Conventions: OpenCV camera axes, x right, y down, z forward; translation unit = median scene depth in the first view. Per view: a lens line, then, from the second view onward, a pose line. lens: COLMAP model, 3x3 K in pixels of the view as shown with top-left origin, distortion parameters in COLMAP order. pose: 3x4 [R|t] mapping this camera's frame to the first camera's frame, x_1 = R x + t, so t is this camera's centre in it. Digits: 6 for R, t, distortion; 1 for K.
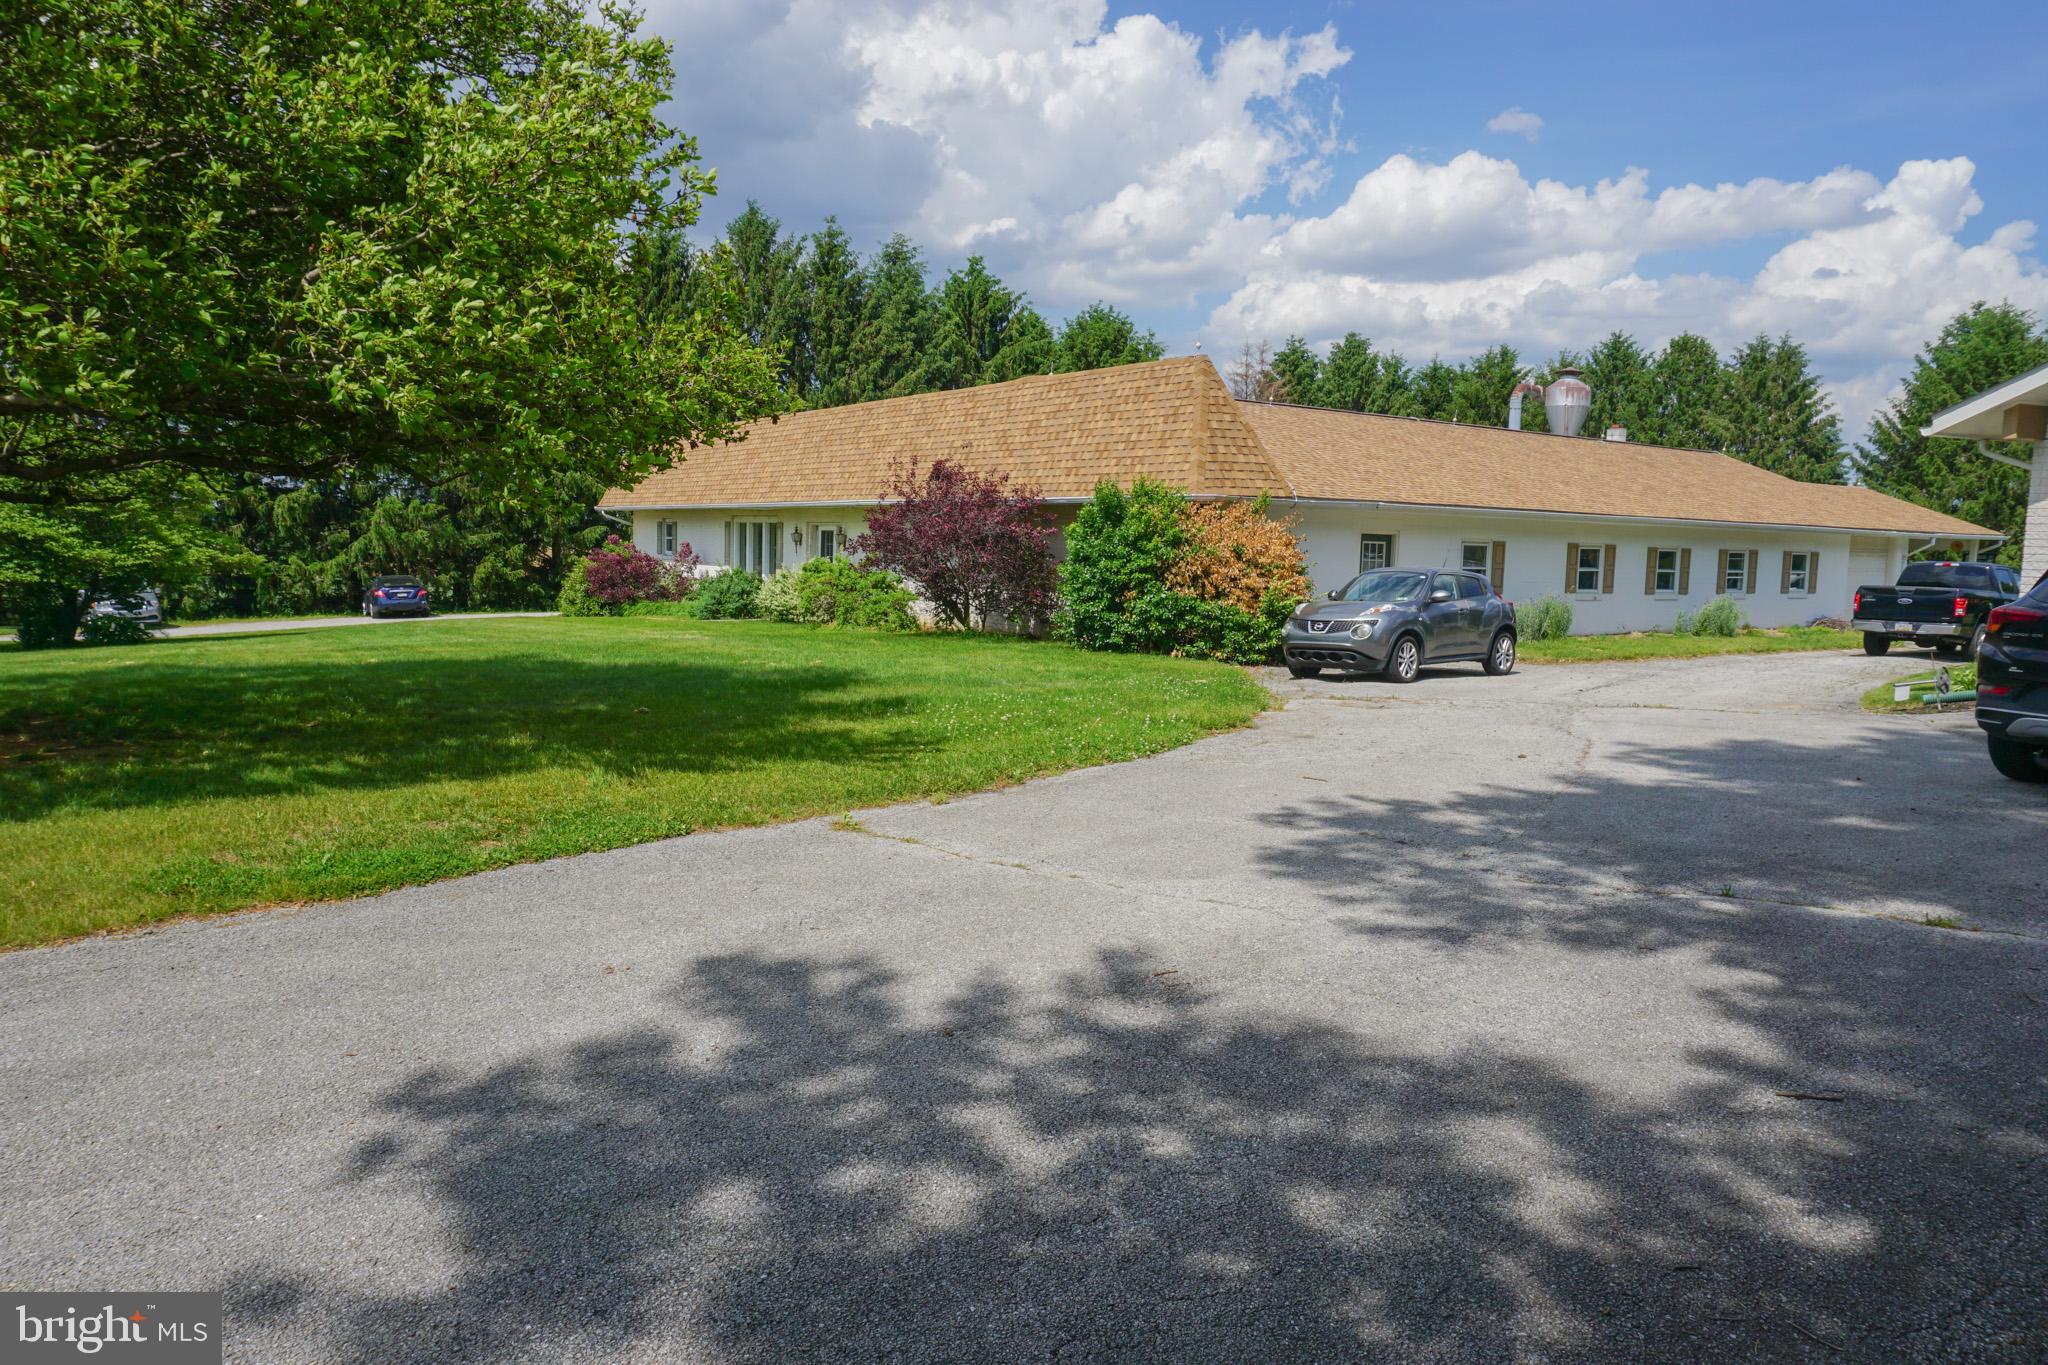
lens RADIAL K [[1373.6, 0, 1019.2], [0, 1373.6, 683.0], [0, 0, 1]] dist [-0.042317, 0.042305]
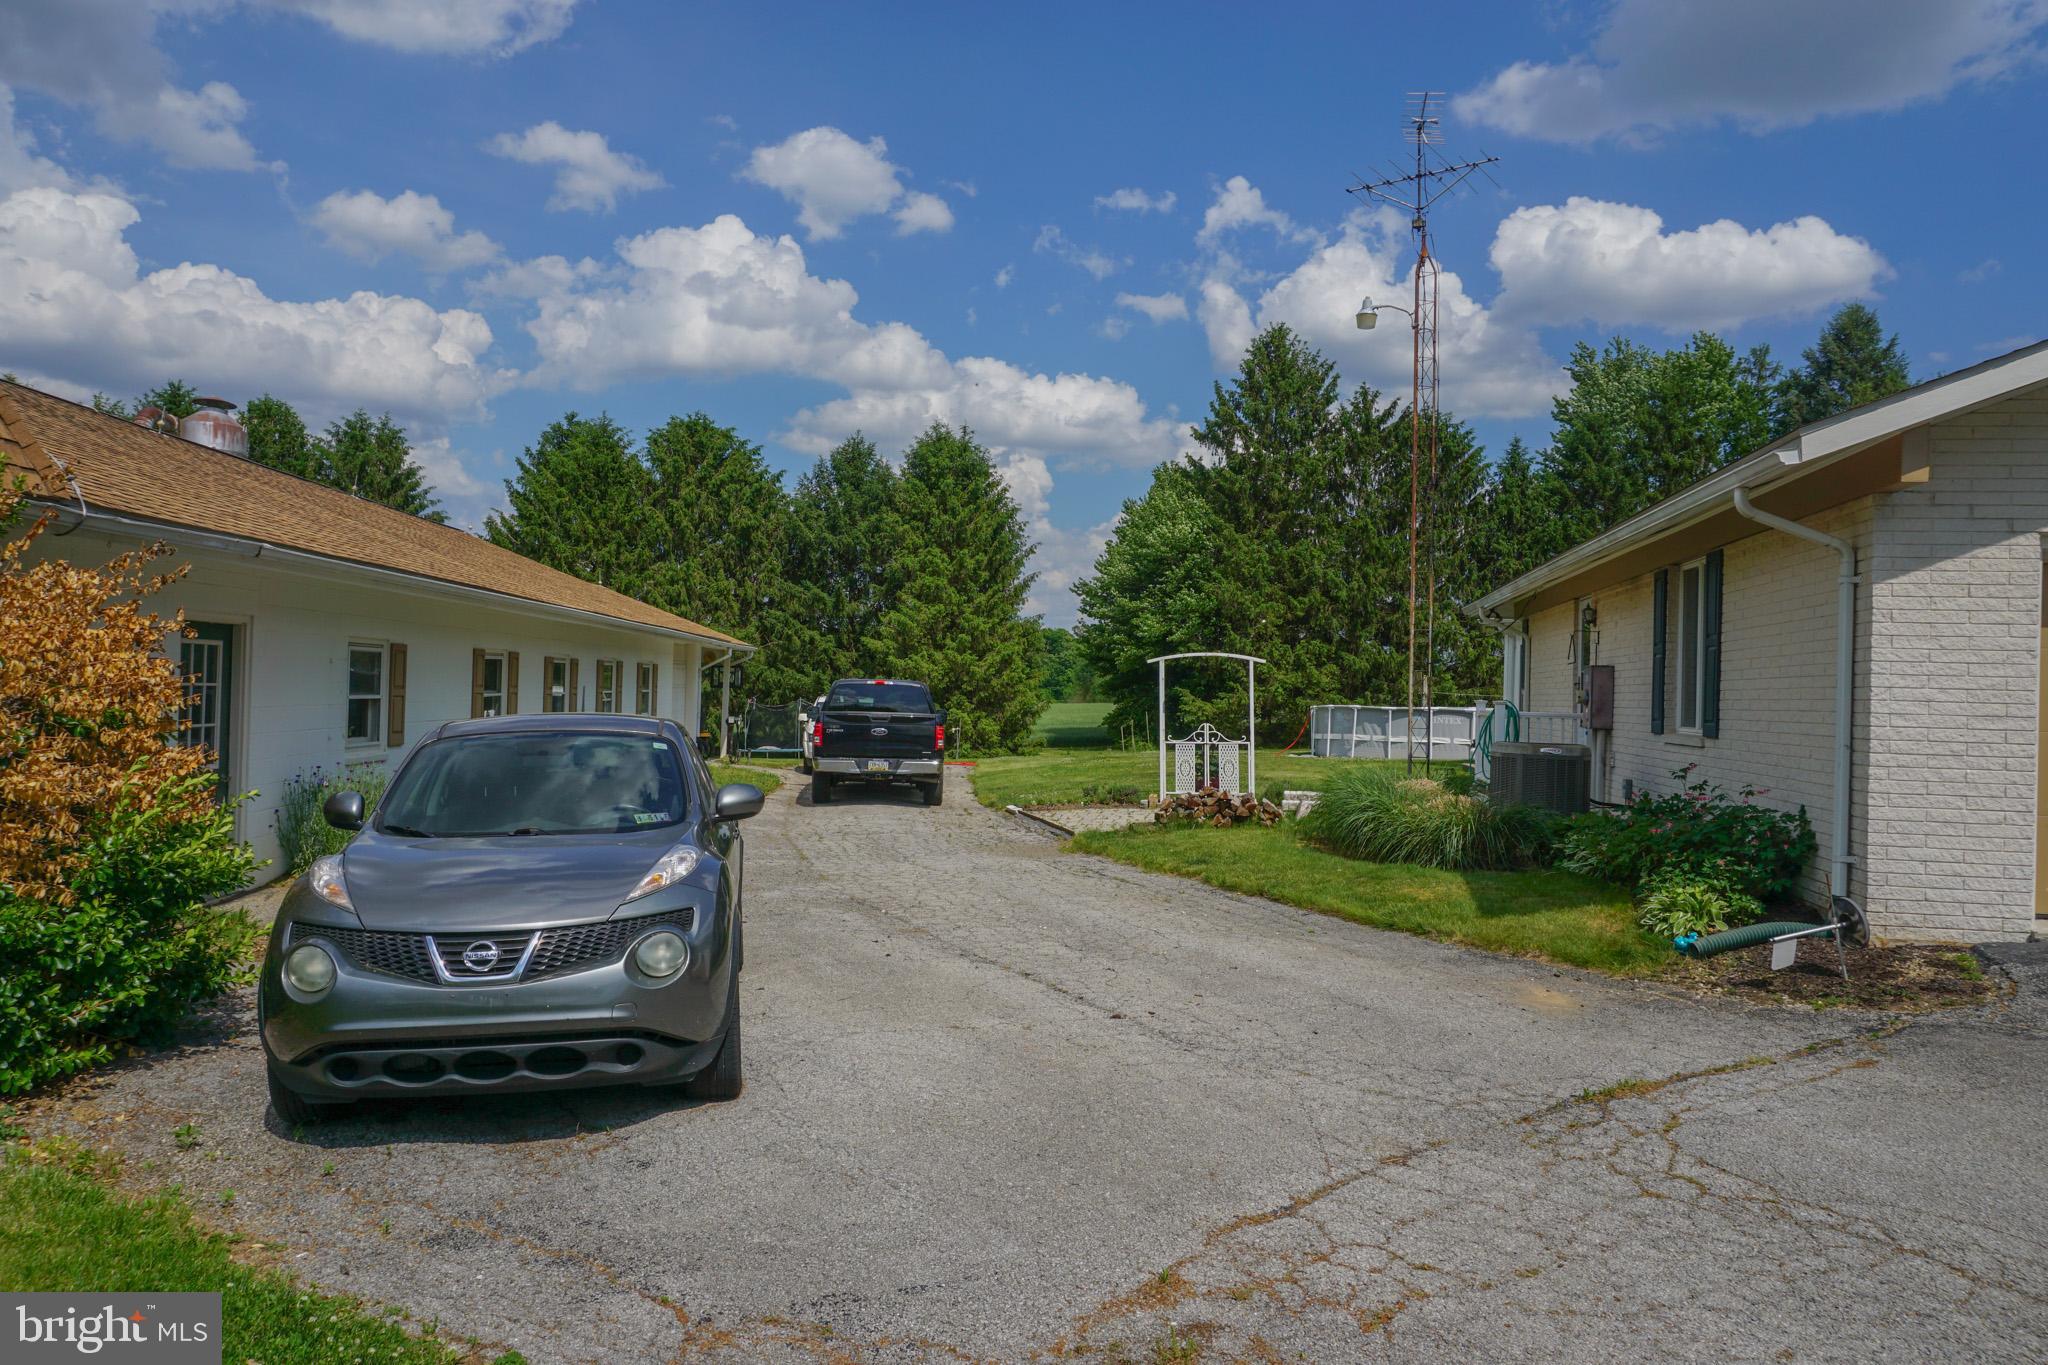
lens RADIAL K [[1367.7, 0, 1020.8], [0, 1367.7, 695.8], [0, 0, 1]] dist [-0.025929, 0.002558]
pose [[0.512145, -0.013192, 0.858798, 0.024821], [0.070381, 0.997164, -0.026654, -0.042973], [-0.856010, 0.074094, 0.511621, 0.427538]]
